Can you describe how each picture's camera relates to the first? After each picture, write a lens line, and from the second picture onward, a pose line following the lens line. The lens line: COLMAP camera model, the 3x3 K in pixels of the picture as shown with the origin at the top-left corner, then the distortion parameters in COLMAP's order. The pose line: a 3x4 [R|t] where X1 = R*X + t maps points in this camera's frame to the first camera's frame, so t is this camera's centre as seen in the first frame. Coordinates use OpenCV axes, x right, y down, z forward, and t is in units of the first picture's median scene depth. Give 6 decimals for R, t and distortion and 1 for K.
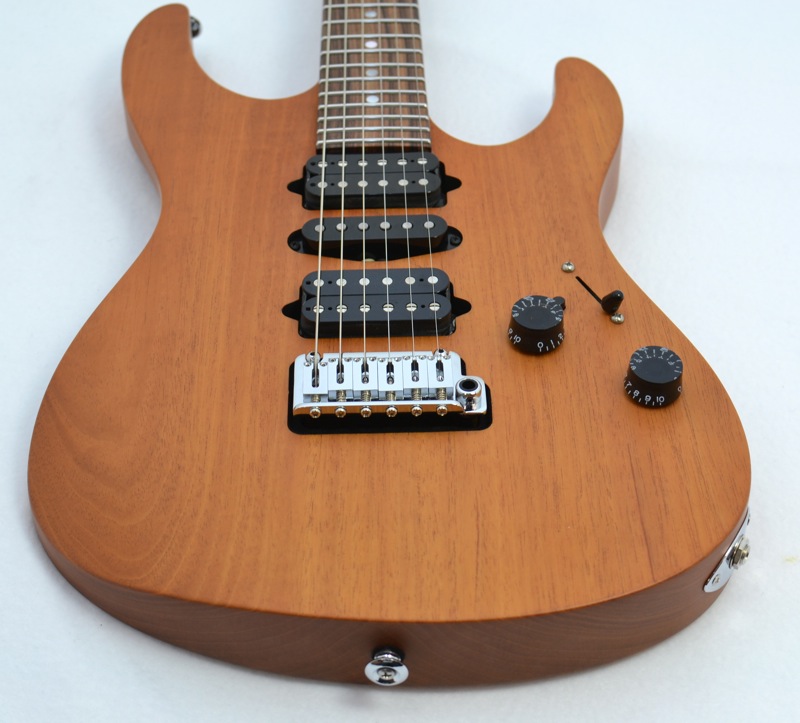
lens RADIAL K [[1753.3, 0, 401.9], [0, 1753.3, 364.7], [0, 0, 1]] dist [-0.152974, 0.000000]
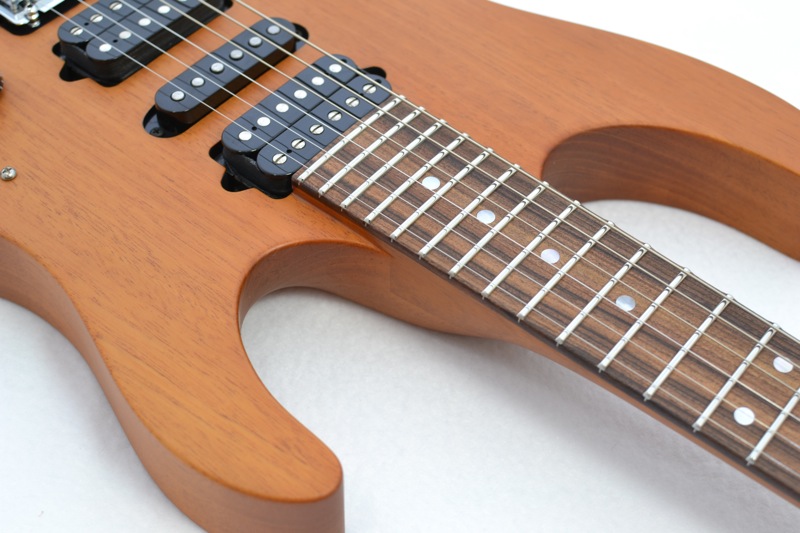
lens RADIAL K [[1240.1, 0, 399.3], [0, 1240.1, 271.4], [0, 0, 1]] dist [-0.187341, 0.000000]
pose [[-0.657607, 0.579671, -0.481180, 0.293785], [-0.533306, 0.092934, 0.840802, -0.662526], [0.532106, 0.809534, 0.248028, 1.095945]]
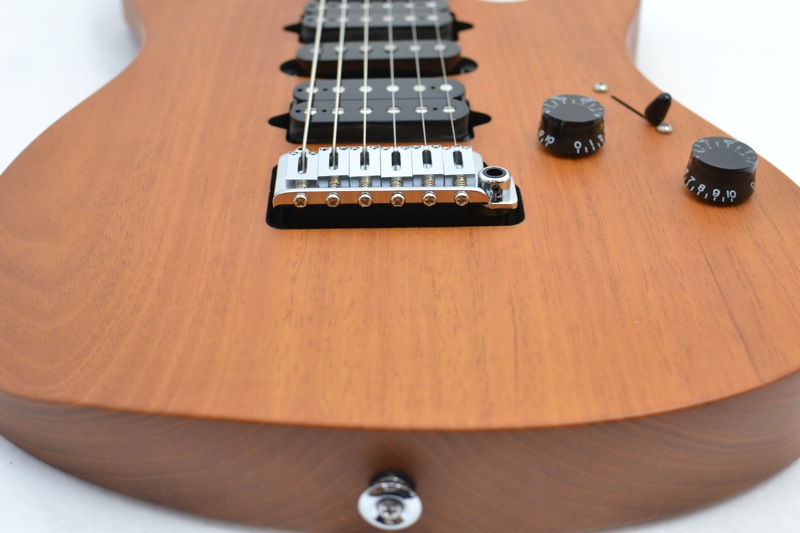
lens RADIAL K [[1240.1, 0, 414.3], [0, 1240.1, 278.6], [0, 0, 1]] dist [-0.187341, 0.000000]
pose [[0.999918, 0.004588, 0.011990, -0.004924], [-0.002558, 0.986436, -0.164128, 0.152726], [-0.012580, 0.164084, 0.986366, 0.456754]]
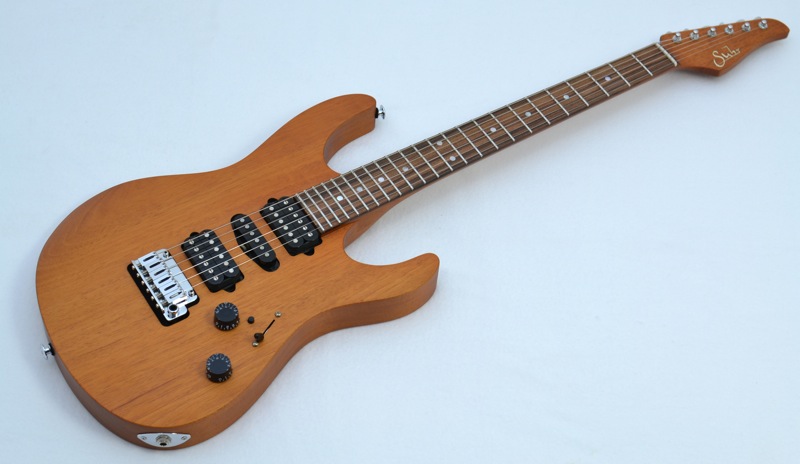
lens RADIAL K [[1368.2, 0, 398.6], [0, 1368.2, 229.4], [0, 0, 1]] dist [-0.170486, 0.000000]
pose [[0.521423, 0.693122, -0.497695, 1.006588], [-0.639659, 0.703536, 0.309635, -0.799913], [0.564761, 0.156904, 0.810201, -0.284862]]
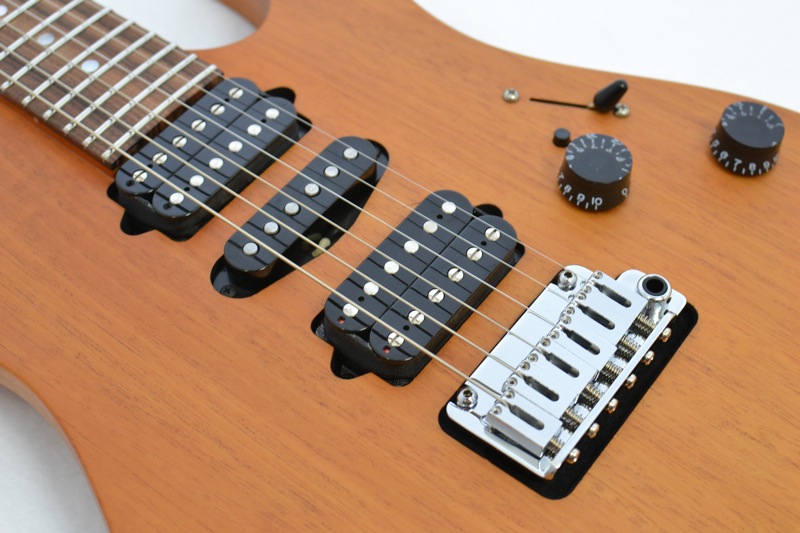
lens RADIAL K [[1240.1, 0, 399.7], [0, 1240.1, 274.8], [0, 0, 1]] dist [-0.187341, 0.000000]
pose [[0.618740, -0.614217, 0.489793, -0.282612], [0.522754, 0.787304, 0.326927, -0.220030], [-0.586420, 0.053758, 0.808221, 0.646825]]
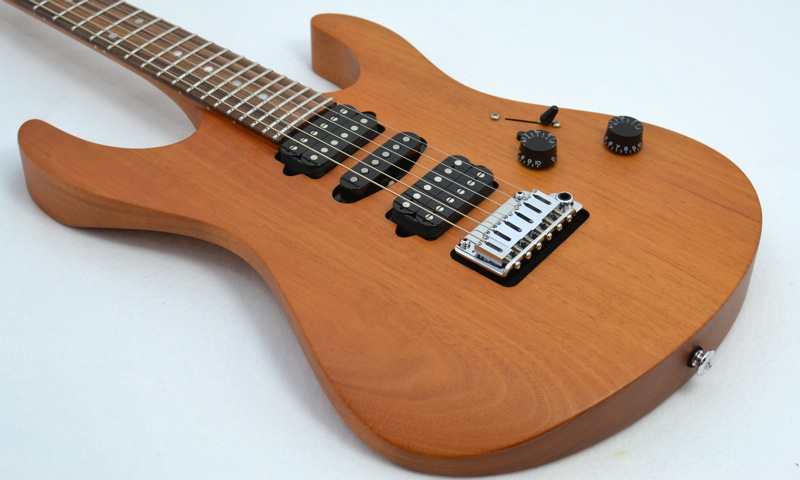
lens RADIAL K [[1343.4, 0, 406.1], [0, 1343.4, 231.6], [0, 0, 1]] dist [-0.150015, 0.000000]
pose [[0.639907, -0.492703, 0.589715, -0.704863], [0.517835, 0.843476, 0.142809, -0.187463], [-0.567773, 0.213990, 0.794885, 0.215528]]
